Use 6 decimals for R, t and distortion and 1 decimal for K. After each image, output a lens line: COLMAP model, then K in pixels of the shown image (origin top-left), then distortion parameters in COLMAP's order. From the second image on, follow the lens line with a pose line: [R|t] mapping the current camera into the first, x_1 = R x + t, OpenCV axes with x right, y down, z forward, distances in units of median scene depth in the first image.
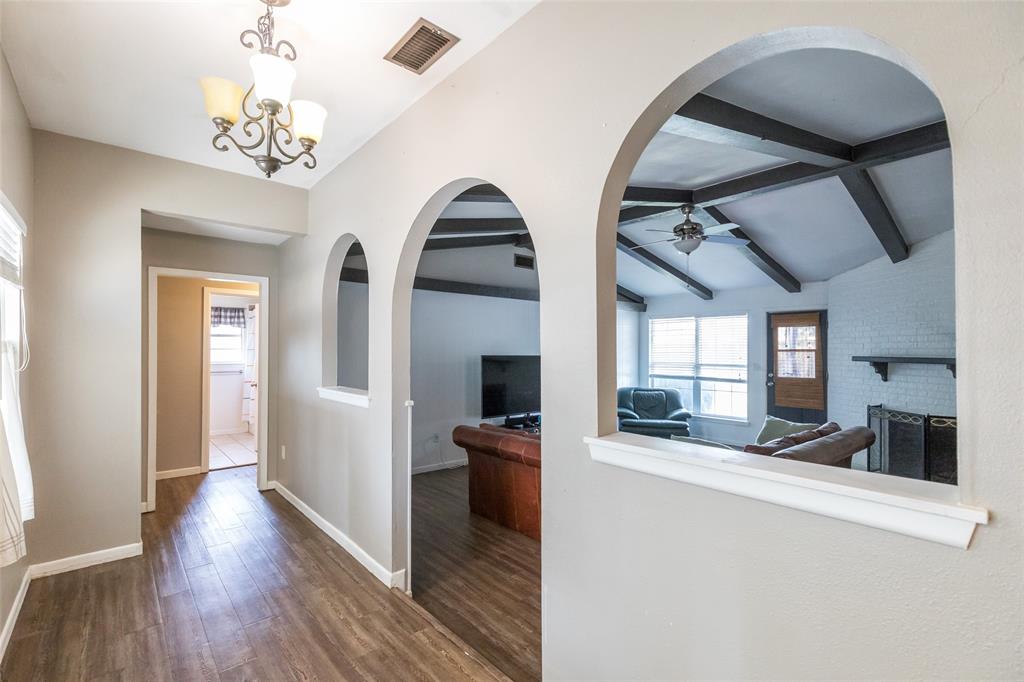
lens RADIAL K [[458.1, 0, 506.8], [0, 458.1, 348.2], [0, 0, 1]] dist [-0.000534, -0.000112]
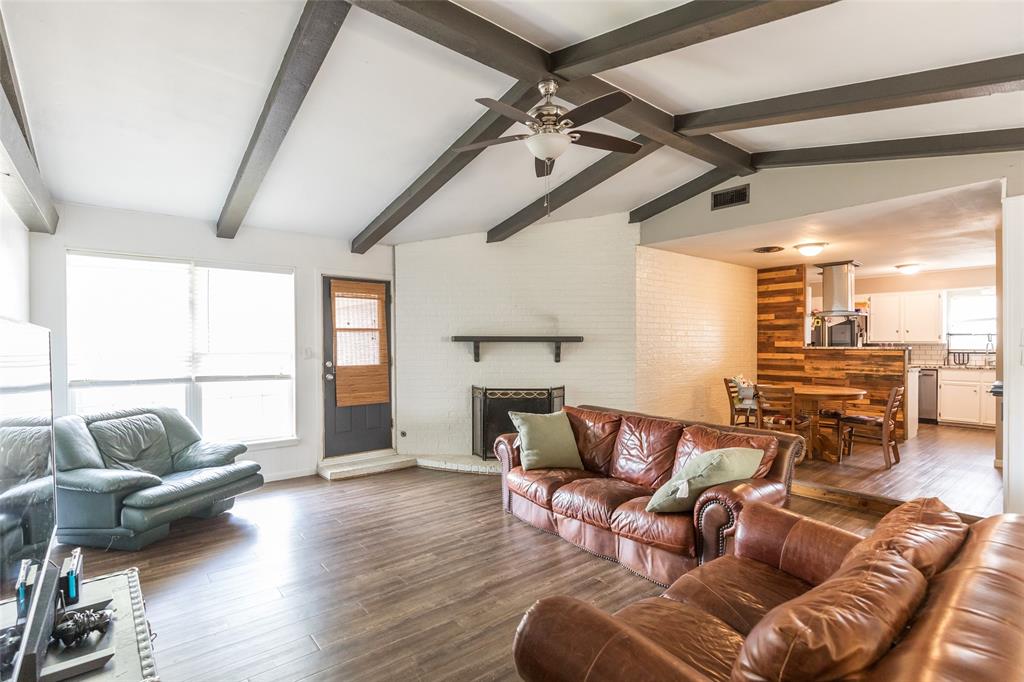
lens RADIAL K [[502.1, 0, 516.7], [0, 502.1, 344.2], [0, 0, 1]] dist [-0.000795, -0.000289]
pose [[0.024854, -0.009715, 0.999644, -0.208107], [-0.004159, 0.999943, 0.009821, 0.020362], [-0.999682, -0.004402, 0.024812, 0.747016]]
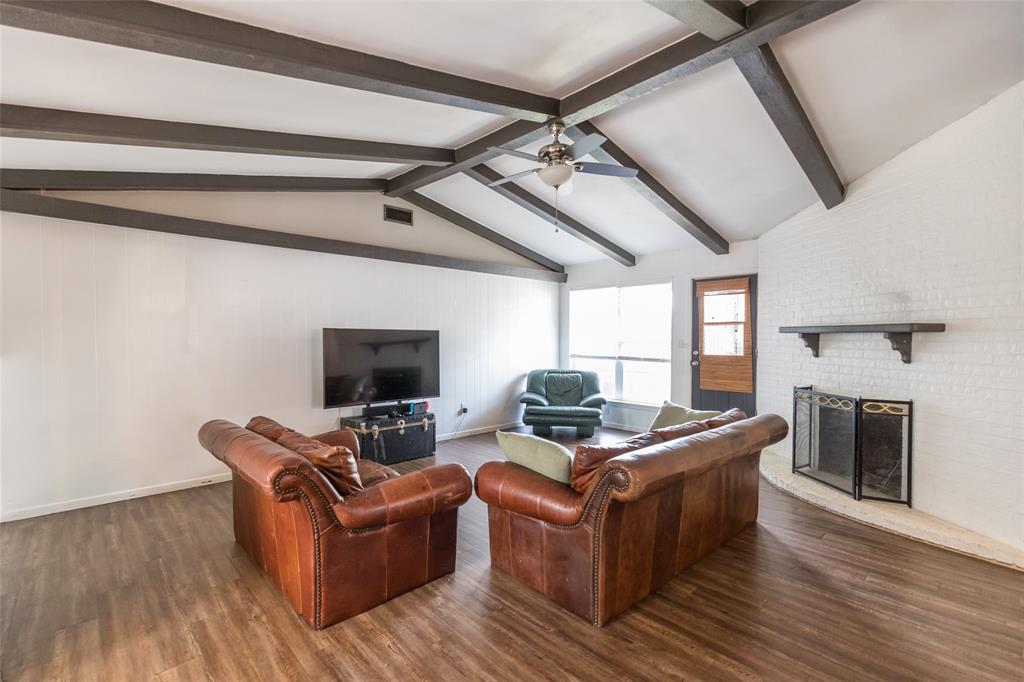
lens RADIAL K [[458.1, 0, 507.7], [0, 458.1, 345.3], [0, 0, 1]] dist [-0.000534, -0.000112]
pose [[0.998942, -0.004384, 0.045782, 0.204331], [0.003357, 0.999742, 0.022485, 0.026270], [-0.045869, -0.022308, 0.998698, 0.181294]]
